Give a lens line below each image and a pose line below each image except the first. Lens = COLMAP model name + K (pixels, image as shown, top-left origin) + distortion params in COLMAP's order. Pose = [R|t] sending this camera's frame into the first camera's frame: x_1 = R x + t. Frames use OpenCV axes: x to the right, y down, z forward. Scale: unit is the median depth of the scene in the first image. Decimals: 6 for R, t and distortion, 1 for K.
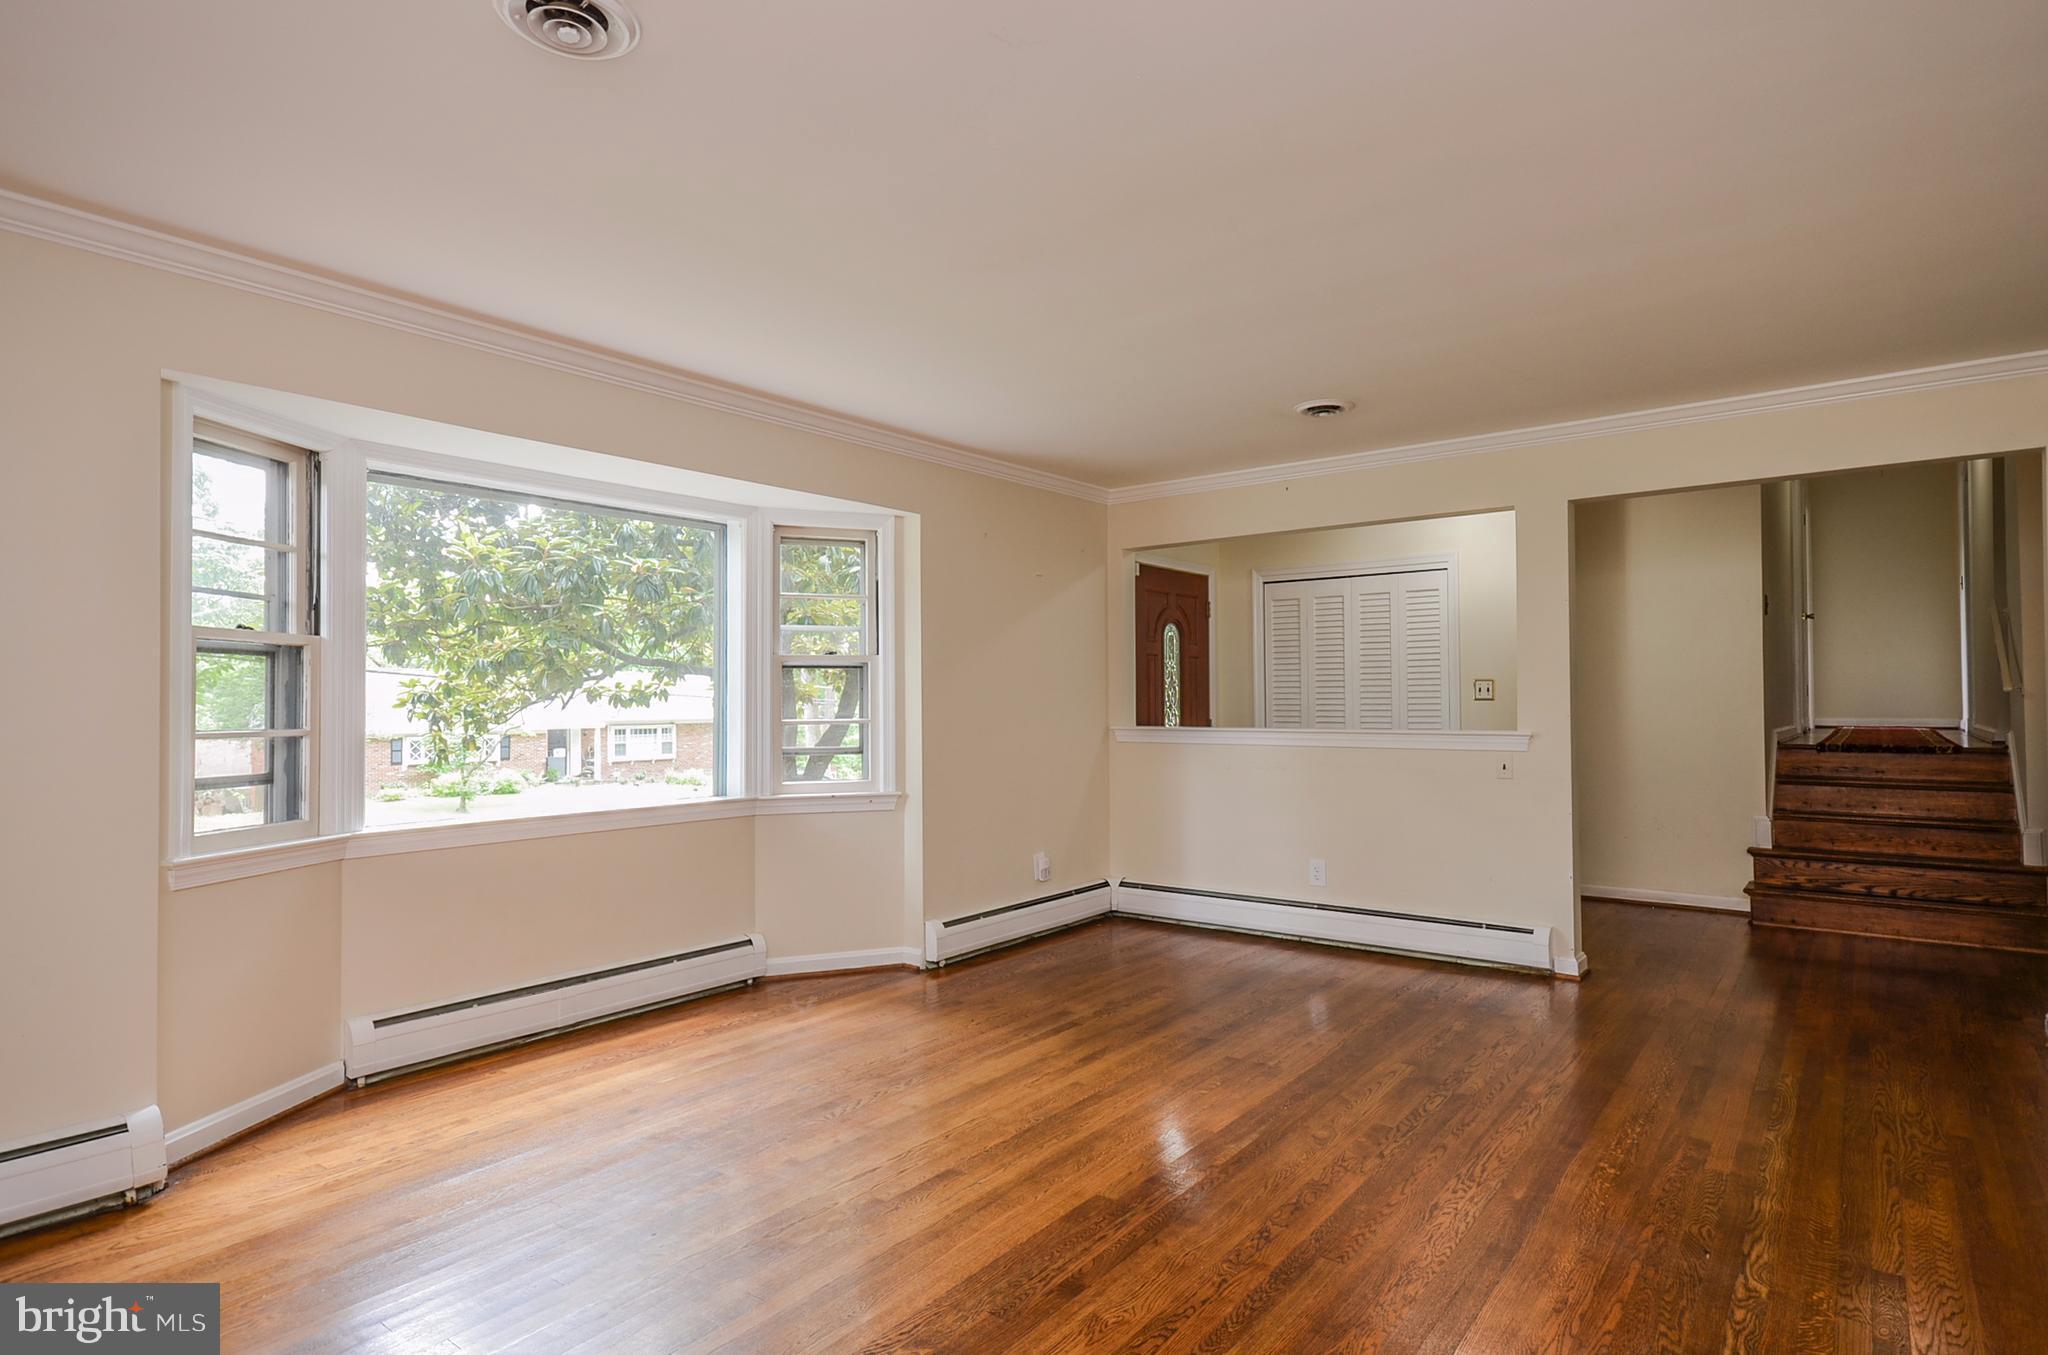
lens RADIAL K [[1052.8, 0, 1024.9], [0, 1052.8, 686.6], [0, 0, 1]] dist [0.000733, -0.004829]
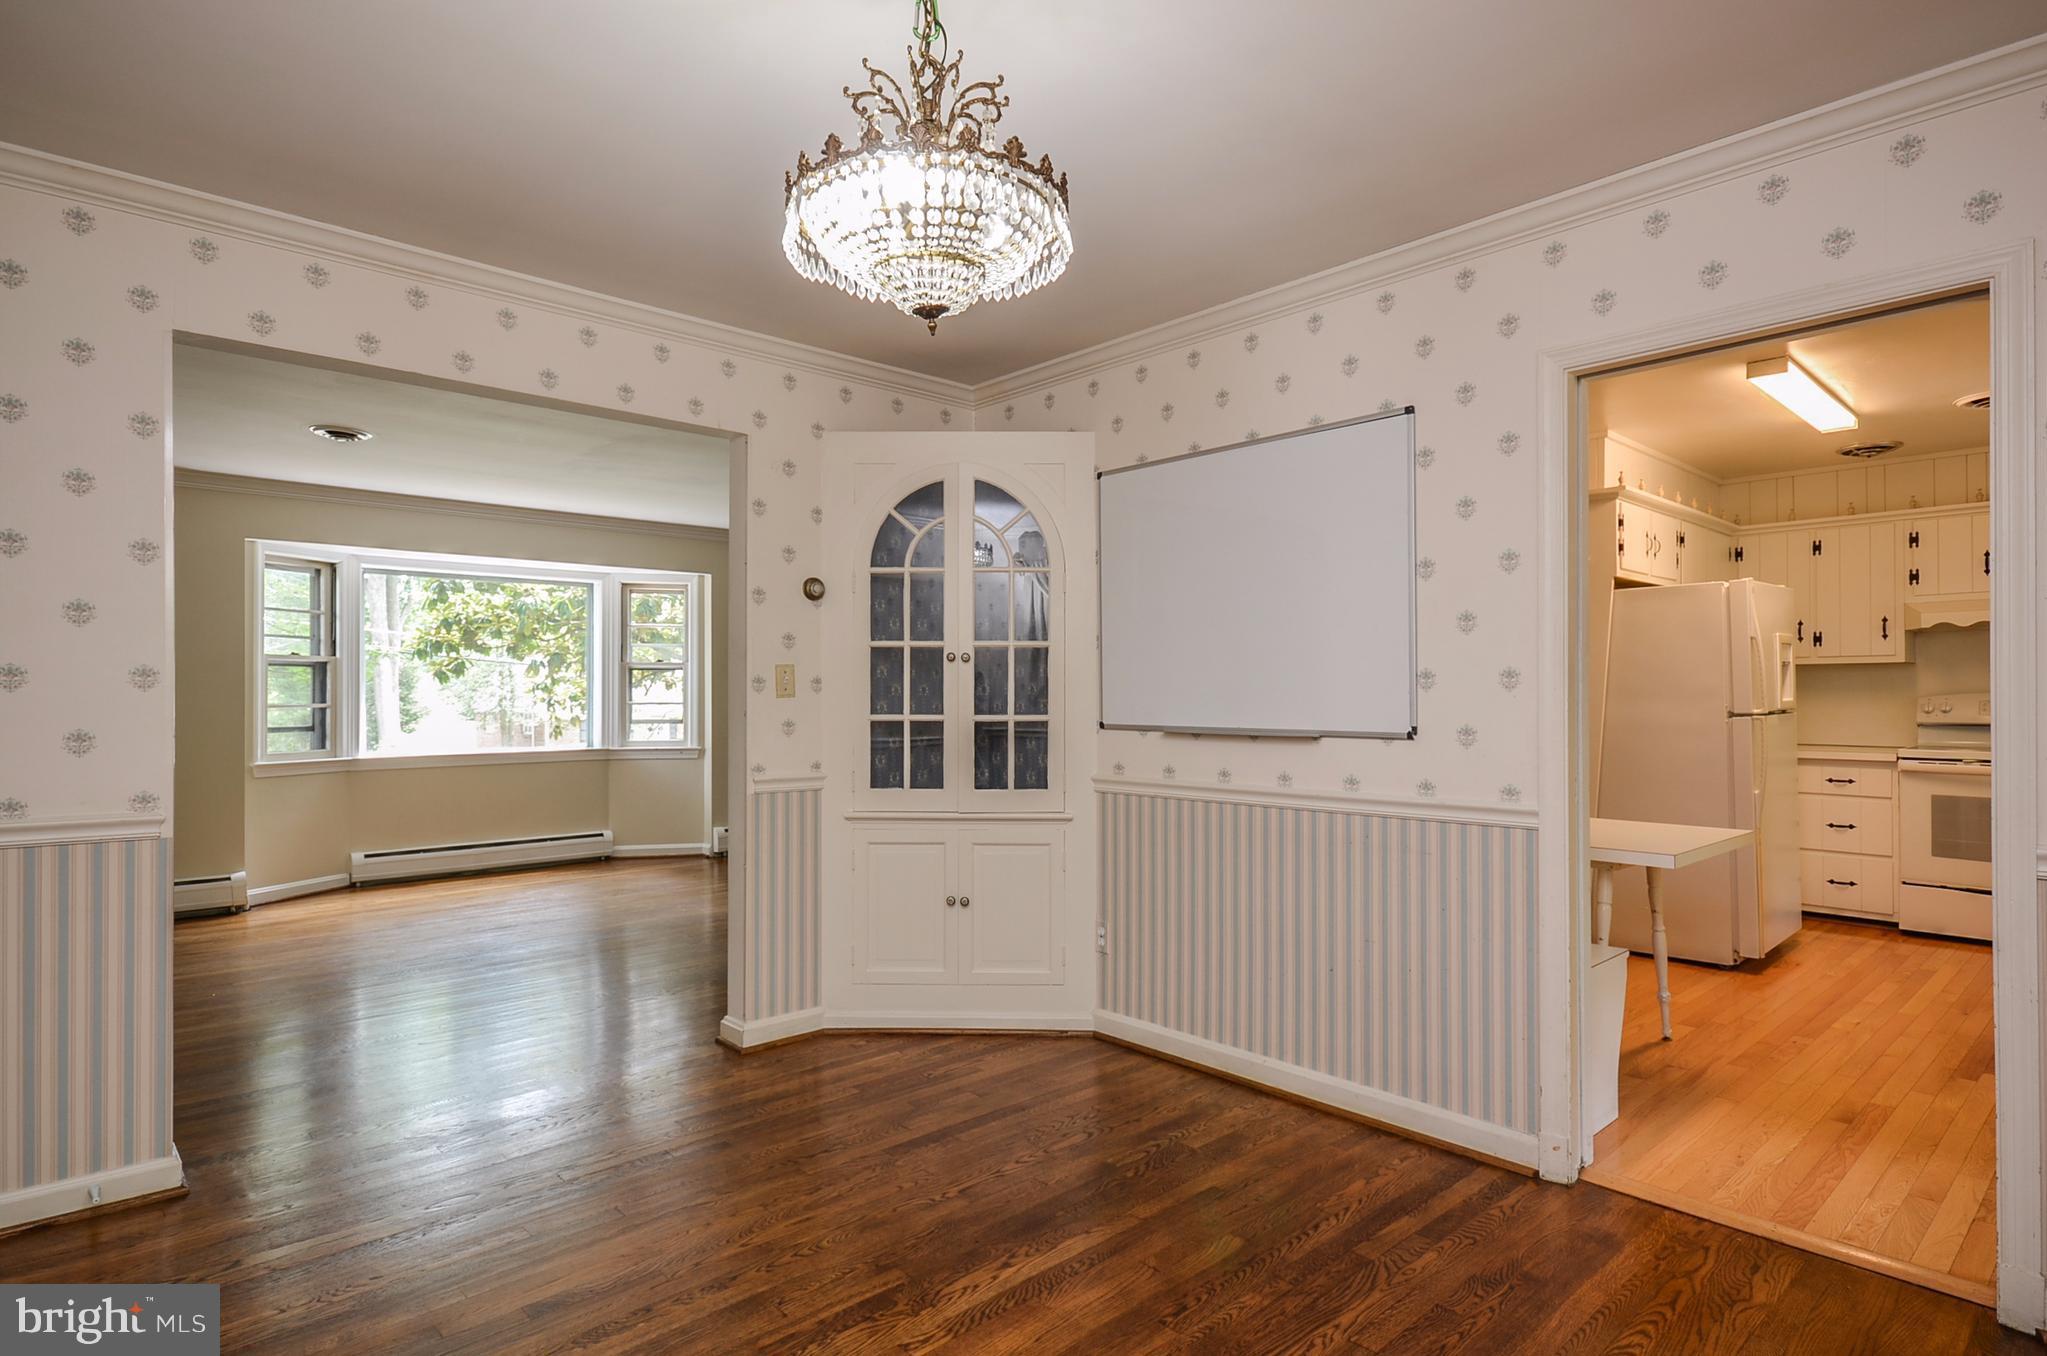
lens RADIAL K [[1072.2, 0, 1023.8], [0, 1072.2, 687.0], [0, 0, 1]] dist [0.006825, -0.000191]
pose [[0.982919, 0.003638, -0.184004, 0.959696], [-0.001557, 0.999933, 0.011455, -0.016612], [0.184033, -0.010973, 0.982859, -0.742204]]
